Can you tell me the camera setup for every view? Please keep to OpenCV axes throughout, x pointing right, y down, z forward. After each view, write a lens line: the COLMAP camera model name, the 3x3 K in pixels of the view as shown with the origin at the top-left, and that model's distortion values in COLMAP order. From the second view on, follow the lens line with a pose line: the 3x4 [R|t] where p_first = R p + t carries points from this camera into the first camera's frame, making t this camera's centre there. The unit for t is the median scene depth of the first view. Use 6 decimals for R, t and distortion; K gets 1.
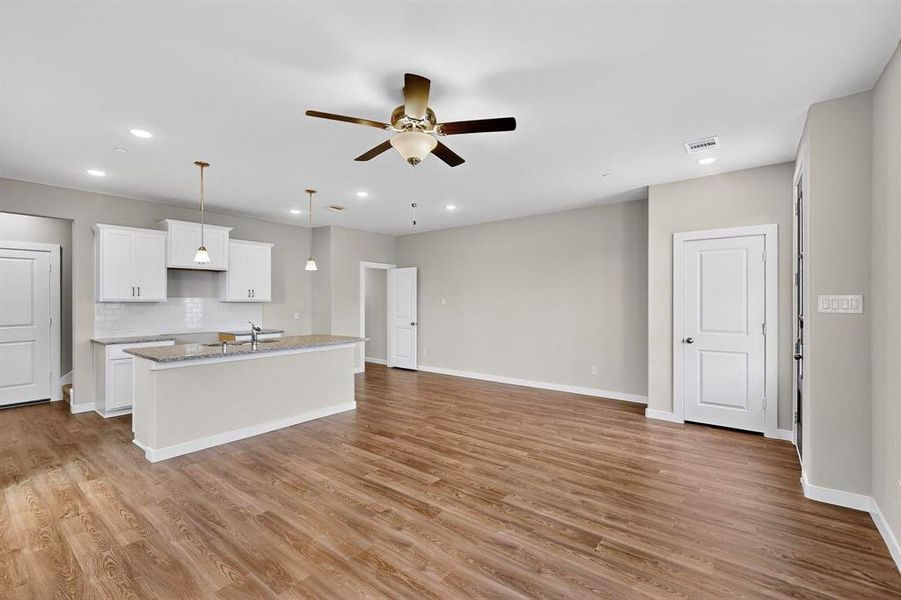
lens RADIAL K [[393.0, 0, 448.8], [0, 393.0, 302.9], [0, 0, 1]] dist [0.001239, -0.000351]
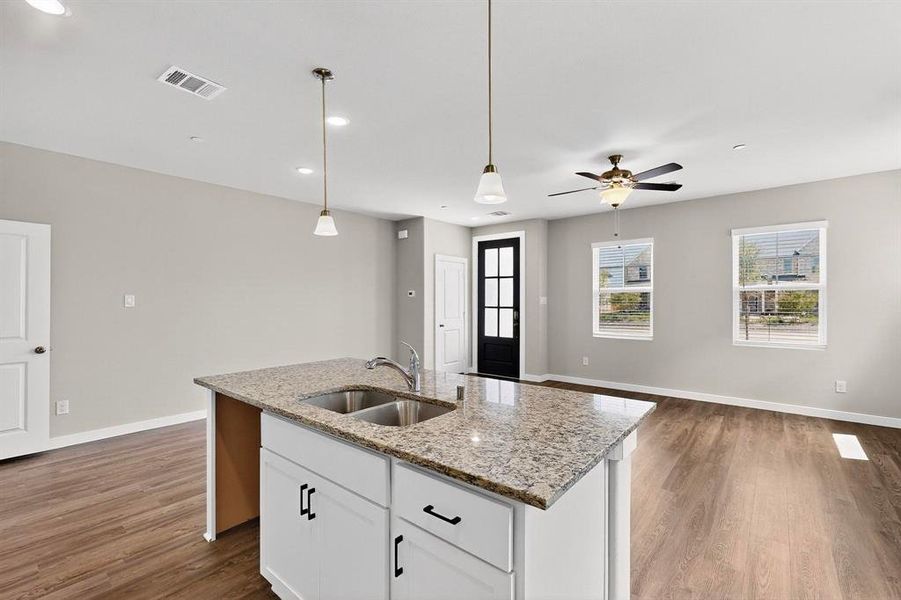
lens RADIAL K [[393.0, 0, 453.1], [0, 393.0, 303.4], [0, 0, 1]] dist [0.001239, -0.000351]
pose [[0.026320, -0.006307, 0.999634, -0.857954], [0.006854, 0.999958, 0.006128, 0.000471], [-0.999630, 0.006690, 0.026362, 0.846332]]
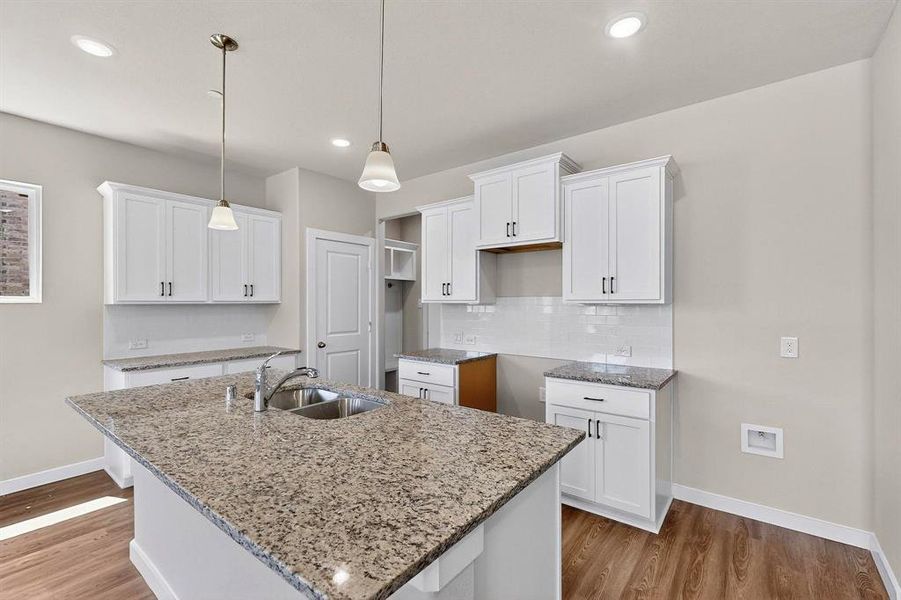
lens RADIAL K [[393.0, 0, 448.2], [0, 393.0, 306.5], [0, 0, 1]] dist [0.001239, -0.000351]
pose [[-0.000277, 0.010414, -0.999946, -0.081377], [-0.004663, 0.999935, 0.010415, -0.005077], [0.999989, 0.004666, -0.000228, 1.068025]]
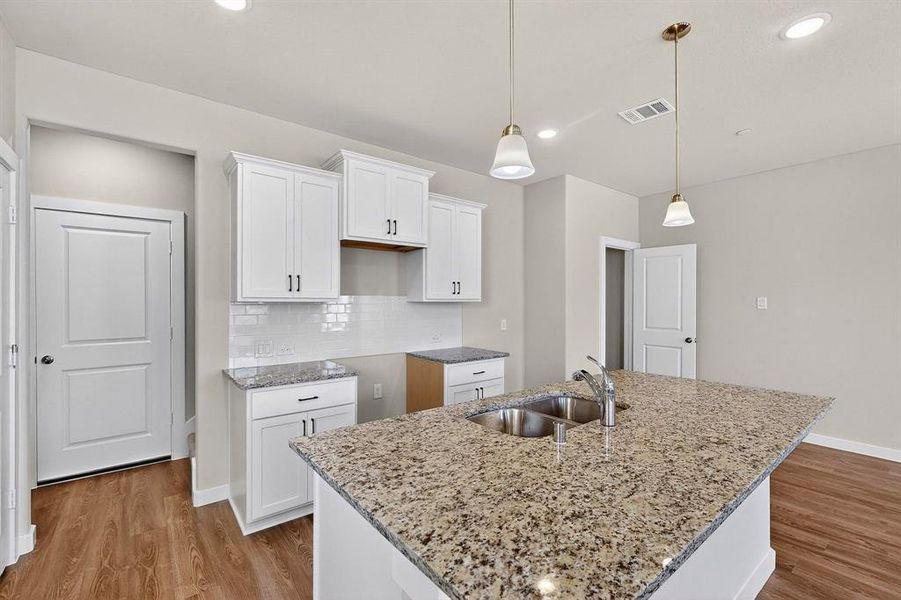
lens RADIAL K [[393.0, 0, 450.1], [0, 393.0, 304.9], [0, 0, 1]] dist [0.001239, -0.000351]
pose [[0.972477, 0.004225, -0.232962, -0.492471], [-0.003143, 0.999982, 0.005015, -0.002332], [0.232979, -0.004145, 0.972473, 0.560961]]
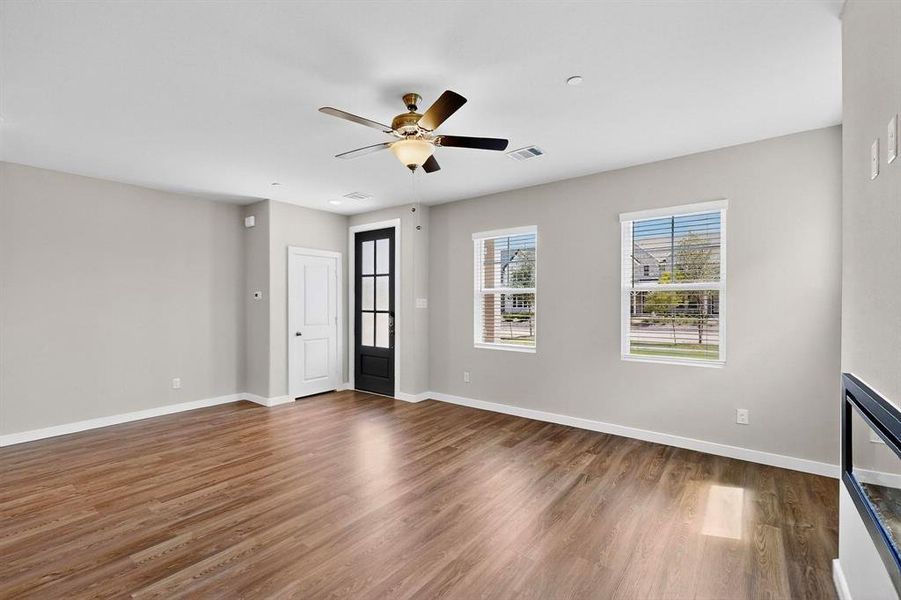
lens RADIAL K [[393.0, 0, 451.2], [0, 393.0, 308.9], [0, 0, 1]] dist [0.001239, -0.000351]
pose [[-0.015692, -0.015773, 0.999752, -0.607297], [0.007196, 0.999848, 0.015888, -0.000367], [-0.999851, 0.007444, -0.015576, 0.492538]]
